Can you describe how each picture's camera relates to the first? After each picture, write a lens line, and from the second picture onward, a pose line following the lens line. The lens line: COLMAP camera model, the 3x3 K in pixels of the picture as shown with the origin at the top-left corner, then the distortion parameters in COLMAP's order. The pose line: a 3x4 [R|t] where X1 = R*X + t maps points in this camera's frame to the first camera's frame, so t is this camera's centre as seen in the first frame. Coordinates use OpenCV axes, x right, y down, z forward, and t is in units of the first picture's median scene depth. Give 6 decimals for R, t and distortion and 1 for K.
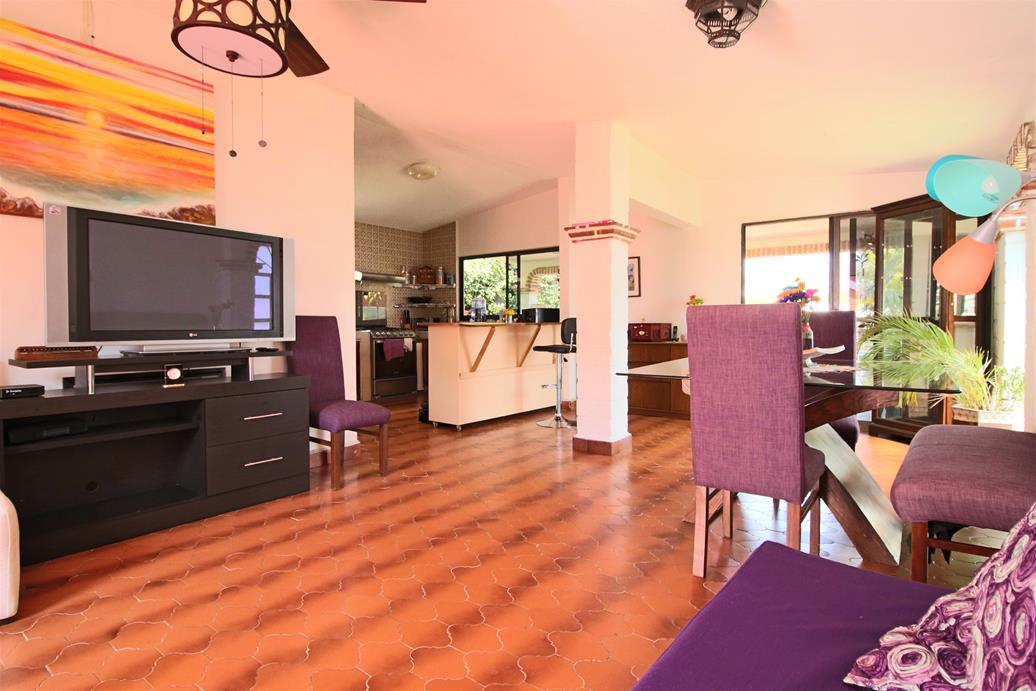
lens RADIAL K [[530.3, 0, 518.0], [0, 530.3, 345.5], [0, 0, 1]] dist [-0.014879, -0.001715]
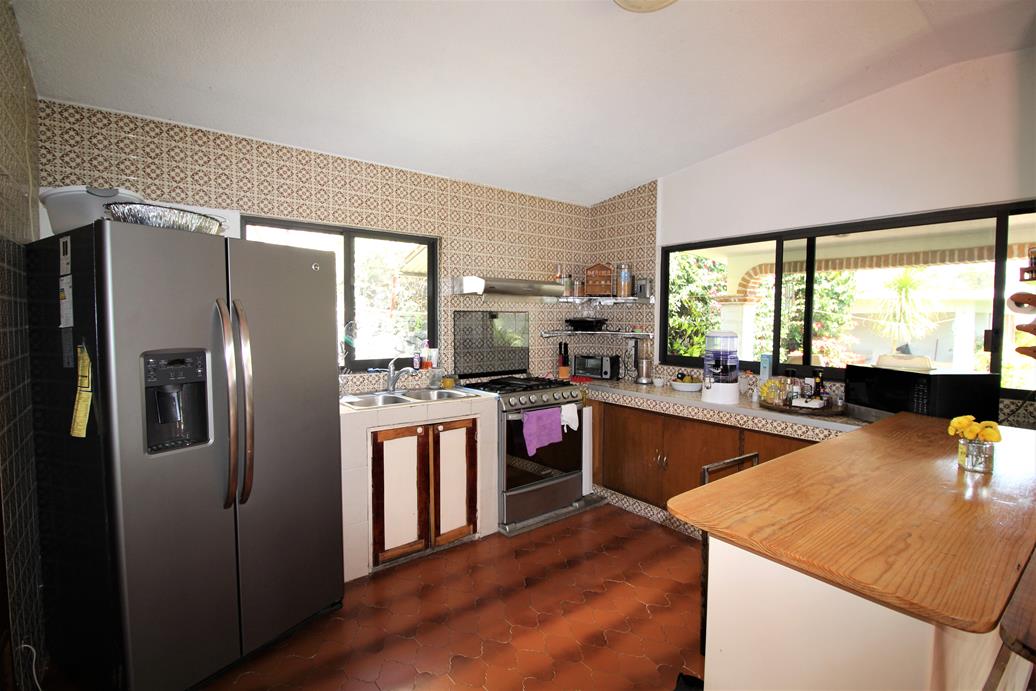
lens RADIAL K [[480.2, 0, 518.0], [0, 480.2, 345.5], [0, 0, 1]] dist [-0.003171, -0.000657]
pose [[0.966093, 0.024047, -0.257071, -0.179007], [-0.019325, 0.999595, 0.020879, -0.105401], [0.257470, -0.015204, 0.966167, 0.698773]]
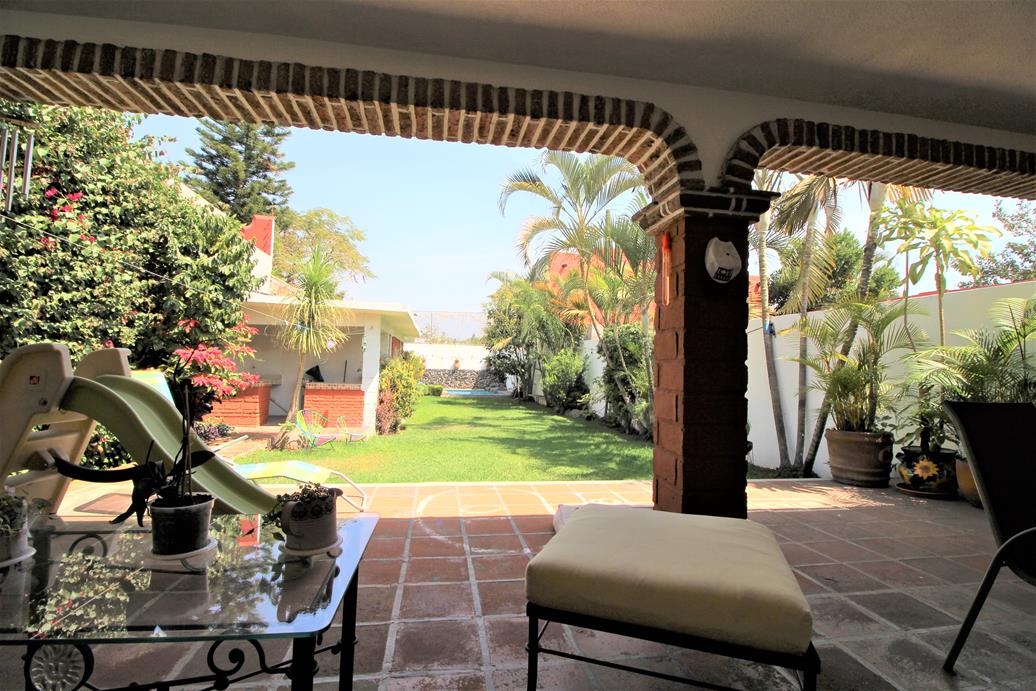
lens RADIAL K [[480.2, 0, 518.0], [0, 480.2, 345.5], [0, 0, 1]] dist [-0.003171, -0.000657]
pose [[0.685258, 0.054635, 0.726248, 0.151436], [-0.003036, 0.997388, -0.072168, -0.048198], [-0.728294, 0.047249, 0.683634, 1.426124]]
